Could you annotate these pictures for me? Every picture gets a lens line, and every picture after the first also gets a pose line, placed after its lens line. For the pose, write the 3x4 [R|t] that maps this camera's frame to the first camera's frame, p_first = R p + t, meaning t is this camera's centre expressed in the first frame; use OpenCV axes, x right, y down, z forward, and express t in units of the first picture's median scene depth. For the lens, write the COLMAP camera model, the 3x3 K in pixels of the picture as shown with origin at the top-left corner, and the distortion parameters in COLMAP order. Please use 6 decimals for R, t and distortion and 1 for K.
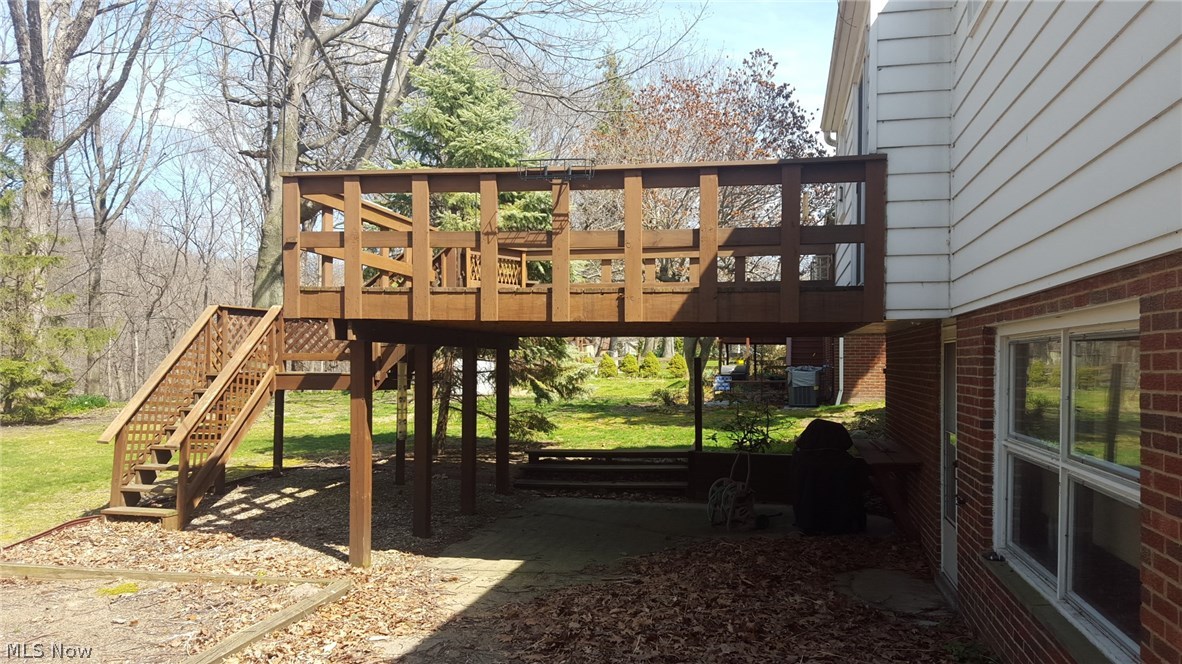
lens RADIAL K [[862.4, 0, 581.4], [0, 862.4, 358.1], [0, 0, 1]] dist [0.155304, -0.265173]
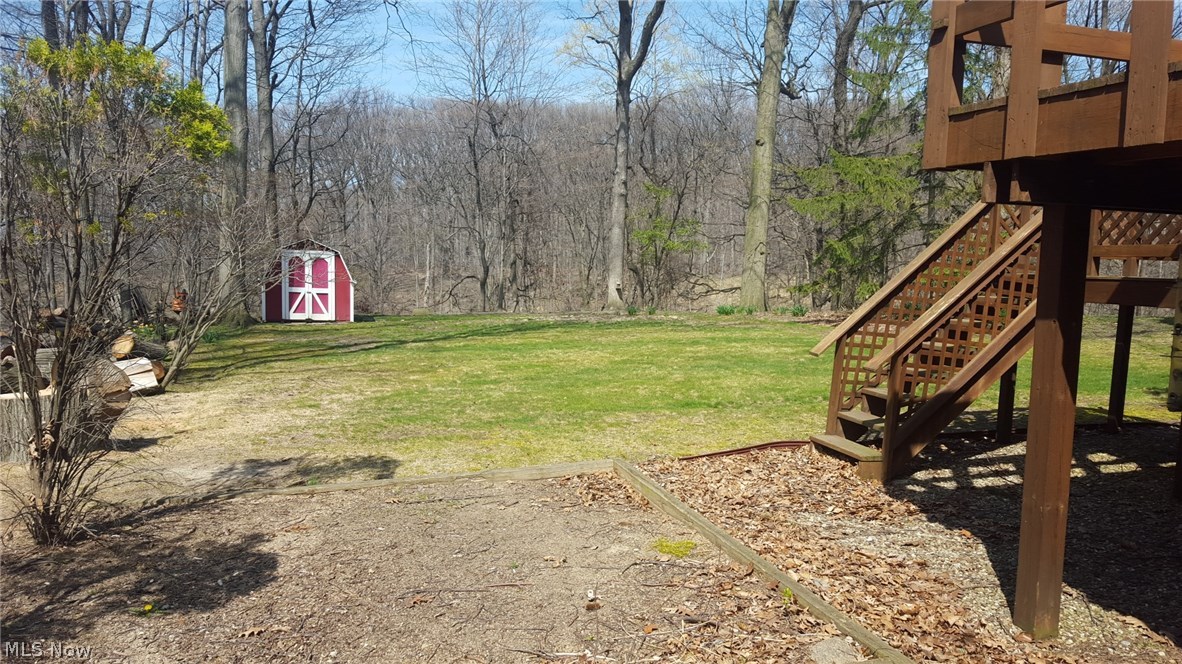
lens RADIAL K [[862.4, 0, 581.4], [0, 862.4, 358.1], [0, 0, 1]] dist [0.155304, -0.265173]
pose [[0.484083, 0.107537, -0.868389, 0.053565], [-0.019621, 0.993504, 0.112093, 0.013479], [0.874802, -0.037224, 0.483049, 0.428665]]
